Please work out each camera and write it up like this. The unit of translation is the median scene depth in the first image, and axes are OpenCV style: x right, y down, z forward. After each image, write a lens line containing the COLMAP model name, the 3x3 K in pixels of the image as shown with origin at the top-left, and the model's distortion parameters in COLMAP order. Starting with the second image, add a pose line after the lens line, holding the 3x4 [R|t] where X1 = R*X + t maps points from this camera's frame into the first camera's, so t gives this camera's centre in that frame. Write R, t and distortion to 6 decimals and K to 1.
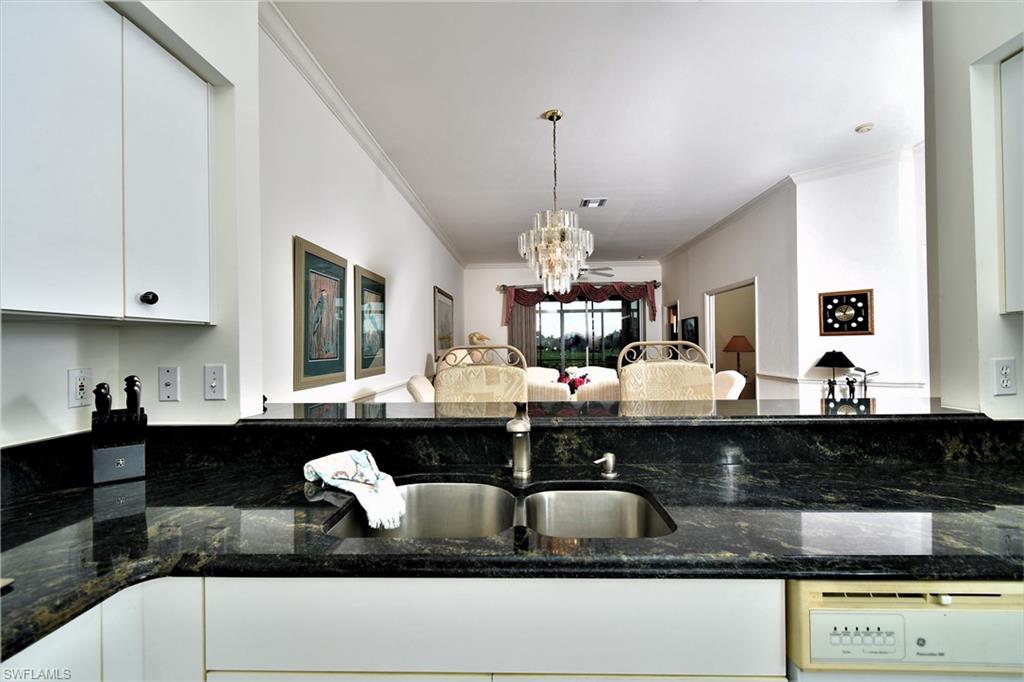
lens RADIAL K [[453.3, 0, 515.4], [0, 453.3, 342.5], [0, 0, 1]] dist [0.009501, -0.004851]
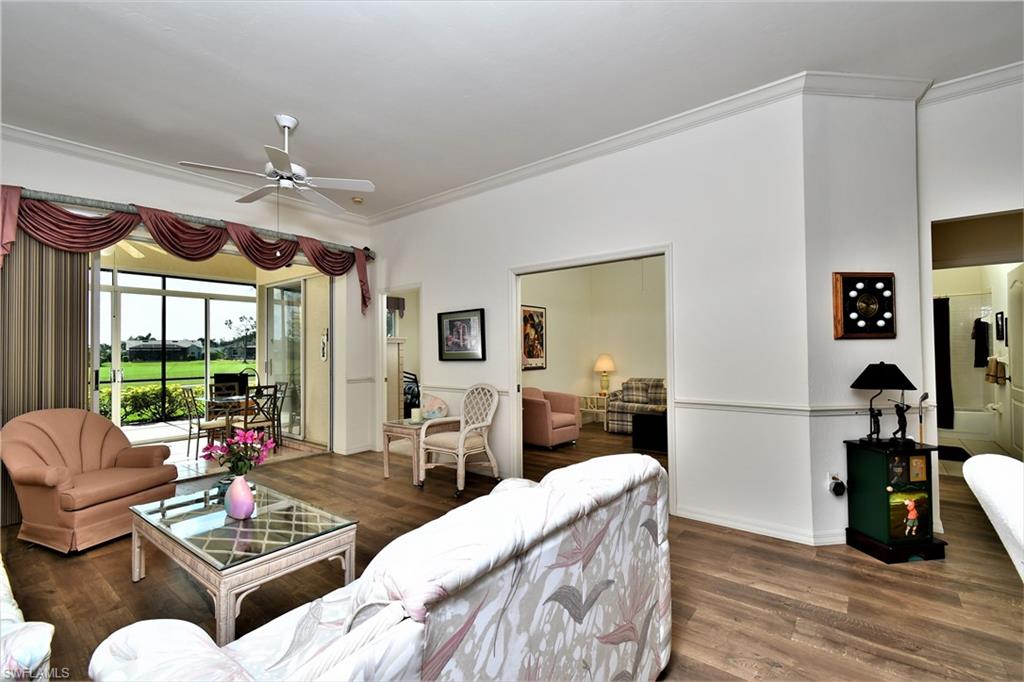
lens RADIAL K [[453.3, 0, 515.4], [0, 453.3, 342.5], [0, 0, 1]] dist [0.009501, -0.004851]
pose [[0.599274, 0.020178, 0.800290, -0.342760], [-0.001710, 0.999712, -0.023926, 0.019797], [-0.800542, 0.012970, 0.599136, 3.223404]]
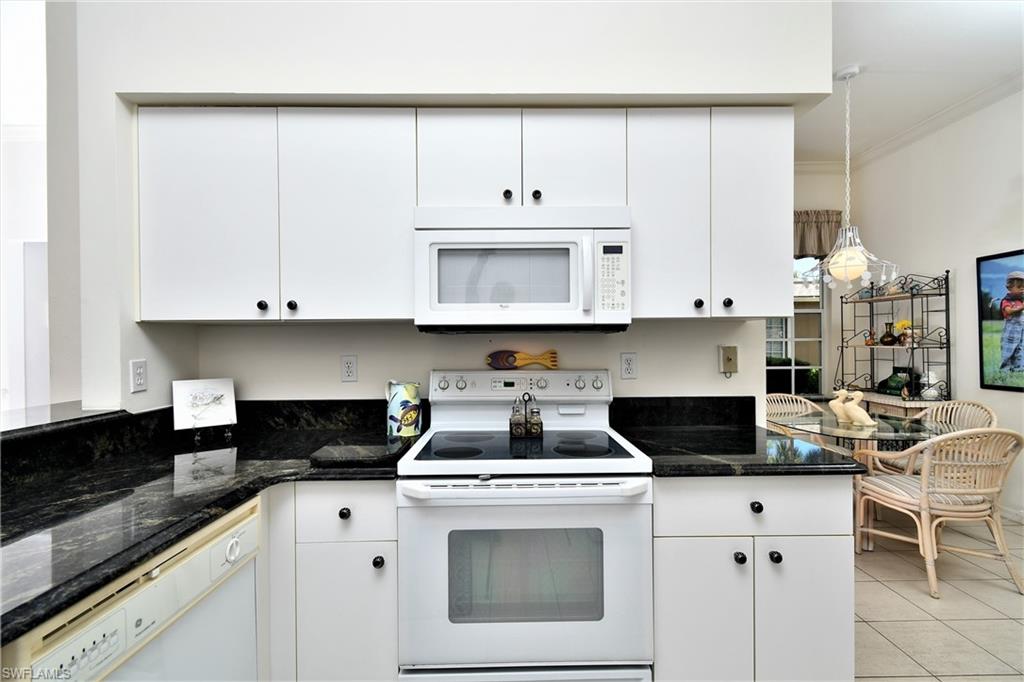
lens RADIAL K [[453.3, 0, 515.4], [0, 453.3, 342.5], [0, 0, 1]] dist [0.009501, -0.004851]
pose [[-0.034160, 0.009976, 0.999367, -0.124491], [0.000265, 0.999950, -0.009973, 0.002026], [-0.999416, -0.000076, -0.034161, 0.079105]]
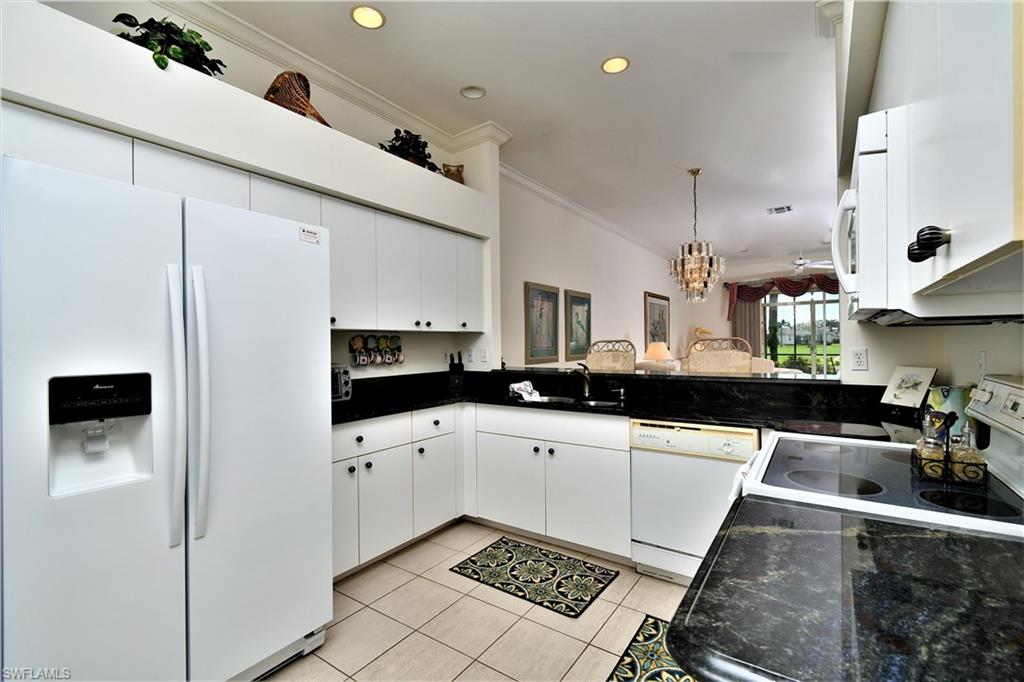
lens RADIAL K [[453.3, 0, 515.4], [0, 453.3, 342.5], [0, 0, 1]] dist [0.009501, -0.004851]
pose [[0.840181, 0.003086, -0.542298, 0.930276], [0.004874, 0.999900, 0.013240, -0.016438], [0.542285, -0.013767, 0.840082, -1.124143]]
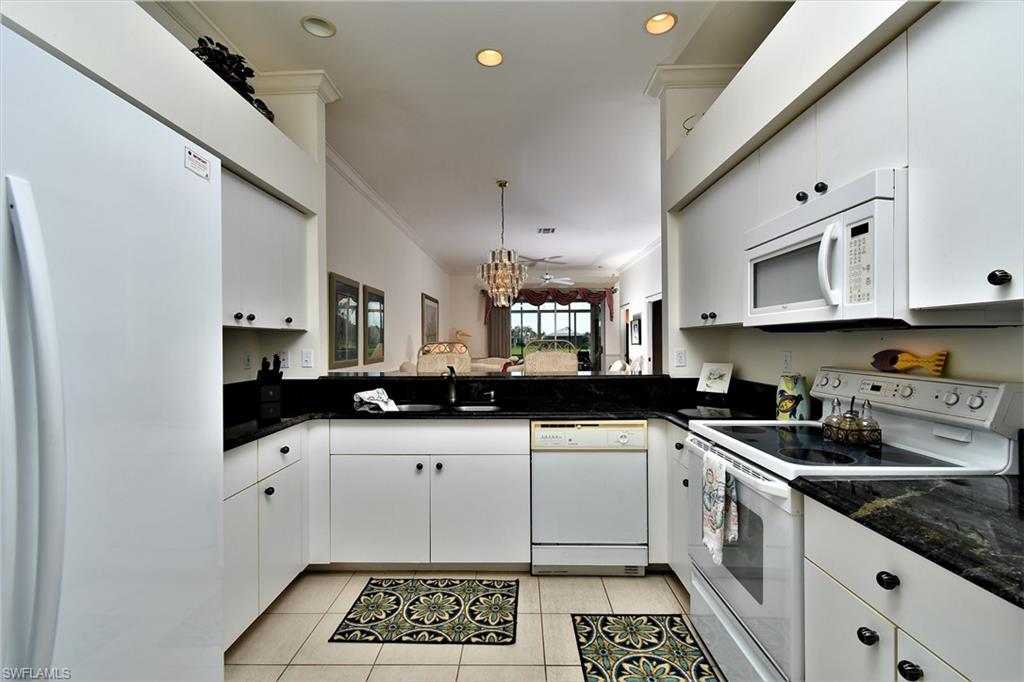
lens RADIAL K [[453.3, 0, 515.4], [0, 453.3, 342.5], [0, 0, 1]] dist [0.009501, -0.004851]
pose [[0.999863, 0.006539, 0.015185, 0.267523], [-0.006673, 0.999939, 0.008805, -0.010778], [-0.015126, -0.008905, 0.999846, -1.139134]]
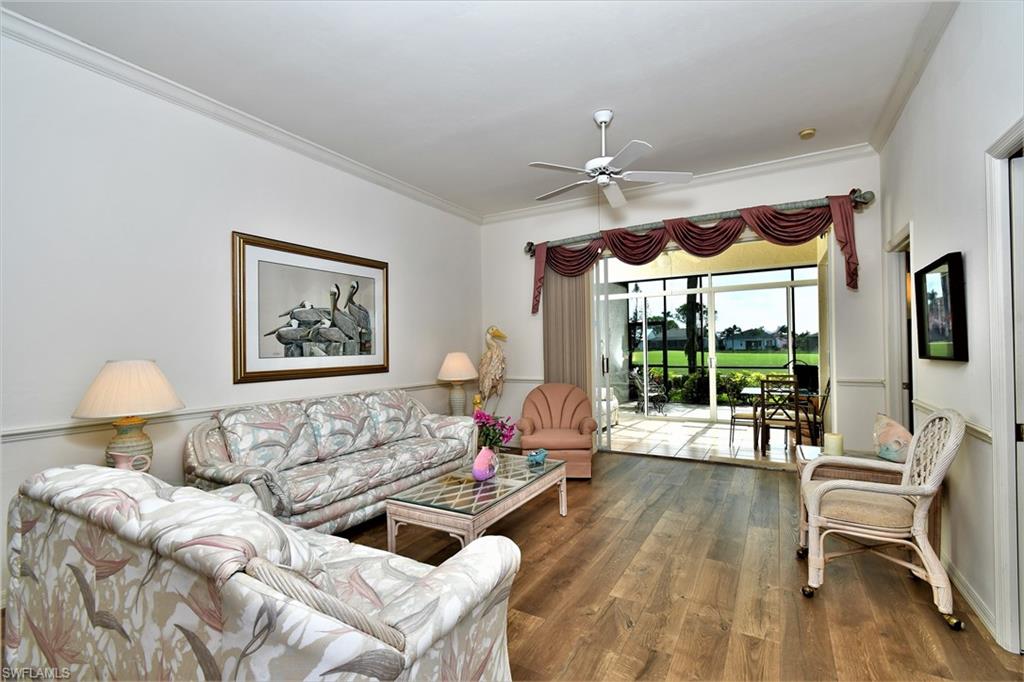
lens RADIAL K [[453.3, 0, 515.4], [0, 453.3, 342.5], [0, 0, 1]] dist [0.009501, -0.004851]
pose [[0.877349, -0.007189, -0.479800, 1.562517], [0.008226, 0.999966, 0.000058, -0.007586], [0.479783, -0.003998, 0.877378, 3.272468]]
